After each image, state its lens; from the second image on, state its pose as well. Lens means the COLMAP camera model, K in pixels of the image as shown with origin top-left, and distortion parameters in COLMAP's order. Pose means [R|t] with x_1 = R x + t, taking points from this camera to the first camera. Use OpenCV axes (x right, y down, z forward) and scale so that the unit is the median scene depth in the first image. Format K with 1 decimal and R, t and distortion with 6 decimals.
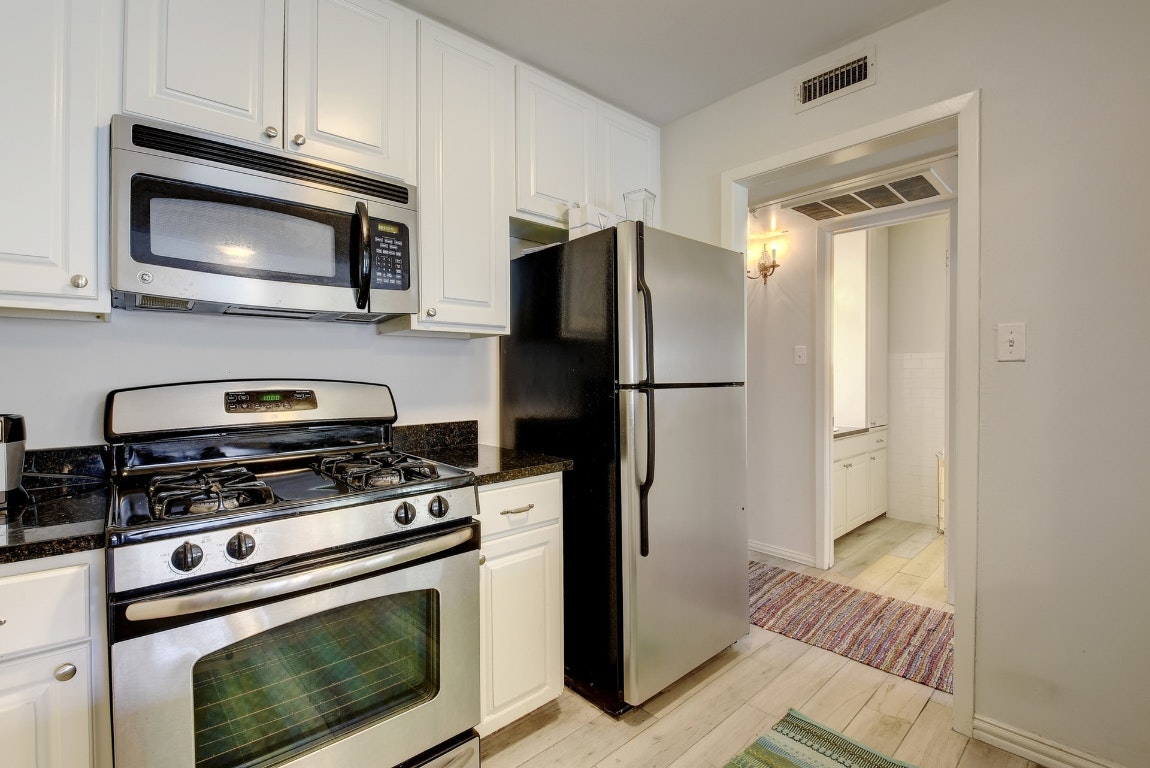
lens RADIAL K [[515.9, 0, 568.8], [0, 515.9, 379.4], [0, 0, 1]] dist [-0.011346, -0.005911]
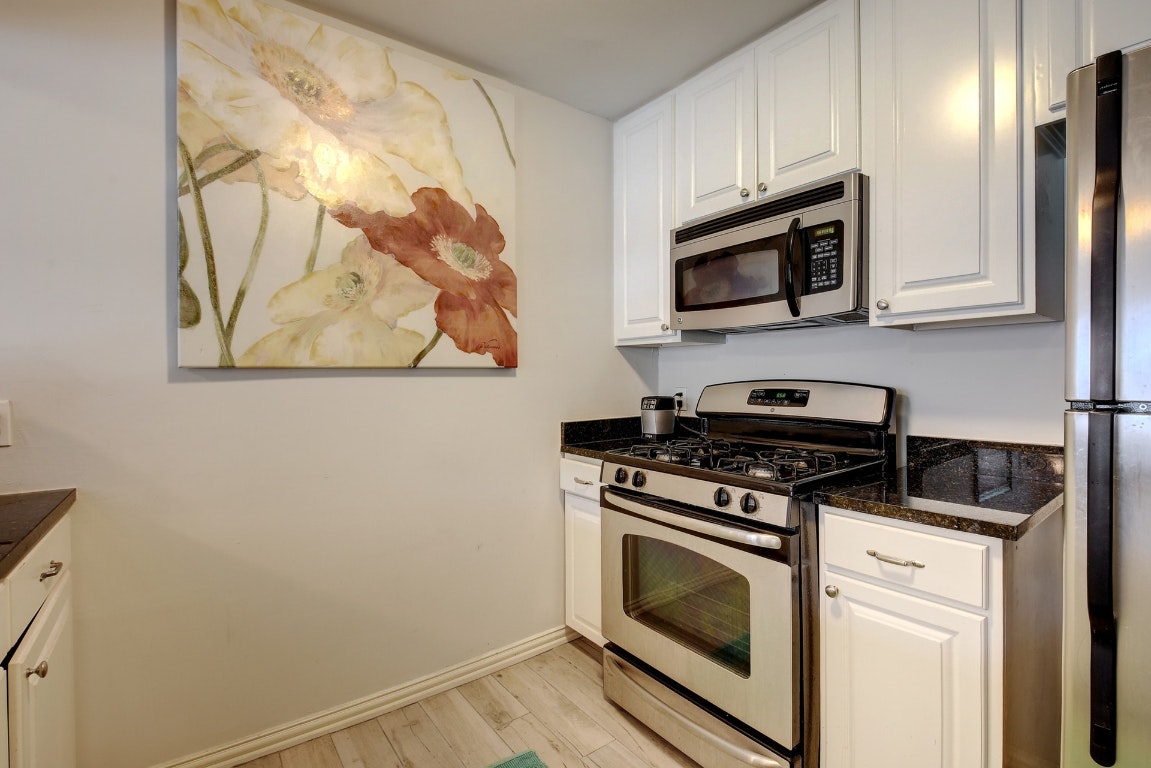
lens RADIAL K [[516.3, 0, 571.3], [0, 516.3, 379.4], [0, 0, 1]] dist [-0.011346, -0.005911]
pose [[-0.101823, 0.013006, -0.994717, 0.695083], [0.000561, 0.999915, 0.013016, -0.018528], [0.994802, 0.000767, -0.101822, 0.614233]]
